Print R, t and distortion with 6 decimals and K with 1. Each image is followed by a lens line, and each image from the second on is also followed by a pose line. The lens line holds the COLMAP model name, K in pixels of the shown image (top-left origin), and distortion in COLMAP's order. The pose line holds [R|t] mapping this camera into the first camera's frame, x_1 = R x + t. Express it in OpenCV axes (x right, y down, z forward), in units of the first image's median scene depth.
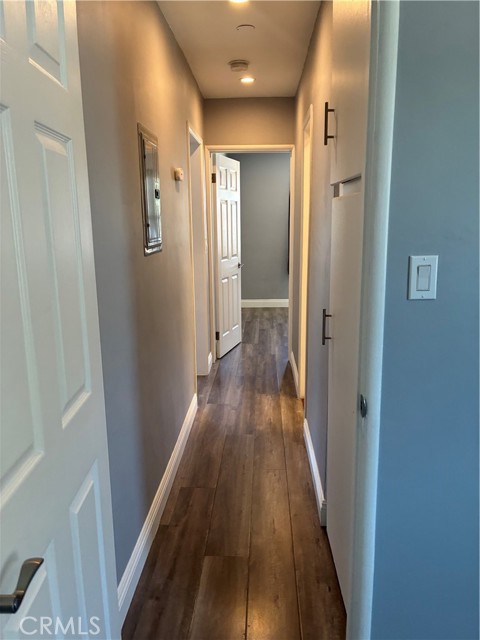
lens RADIAL K [[488.3, 0, 240.3], [0, 488.3, 320.4], [0, 0, 1]] dist [0.059888, -0.072181]
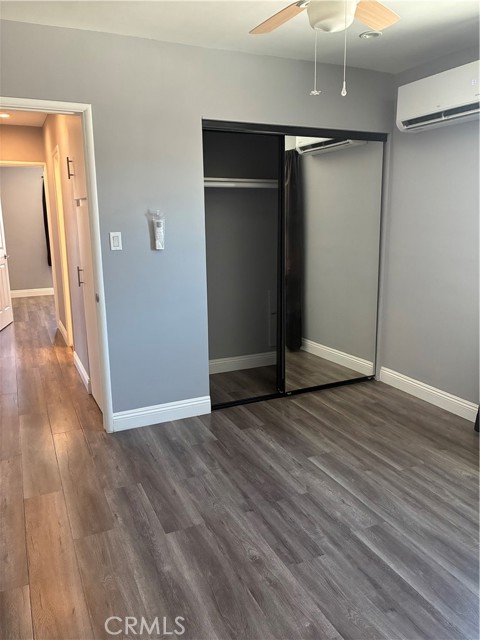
lens RADIAL K [[488.3, 0, 243.1], [0, 488.3, 315.7], [0, 0, 1]] dist [0.059888, -0.072181]
pose [[0.885682, -0.089026, 0.455677, -0.062709], [0.094351, 0.995477, 0.011101, 0.090345], [-0.454604, 0.033162, 0.890076, -0.420471]]
